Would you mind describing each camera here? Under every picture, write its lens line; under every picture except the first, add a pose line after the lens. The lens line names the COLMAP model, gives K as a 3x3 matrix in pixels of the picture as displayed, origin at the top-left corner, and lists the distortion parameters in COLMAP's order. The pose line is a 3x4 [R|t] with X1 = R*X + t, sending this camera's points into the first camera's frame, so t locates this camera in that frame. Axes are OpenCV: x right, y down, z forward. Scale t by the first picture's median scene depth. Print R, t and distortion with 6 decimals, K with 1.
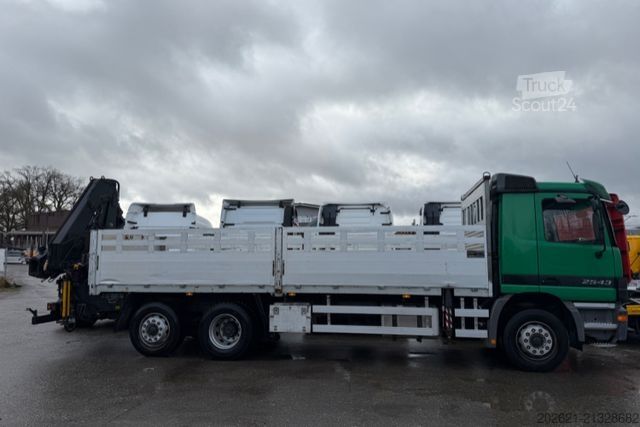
lens RADIAL K [[411.7, 0, 328.7], [0, 411.7, 225.1], [0, 0, 1]] dist [0.027153, -0.002532]
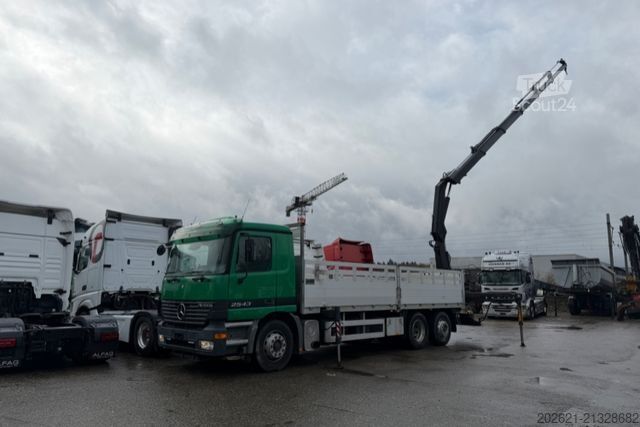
lens RADIAL K [[457.5, 0, 312.0], [0, 457.5, 218.7], [0, 0, 1]] dist [0.020953, -0.027926]
pose [[0.625061, 0.124356, 0.770607, -0.698617], [-0.080911, 0.992232, -0.094491, 0.011005], [-0.776371, -0.003288, 0.630267, 0.094198]]
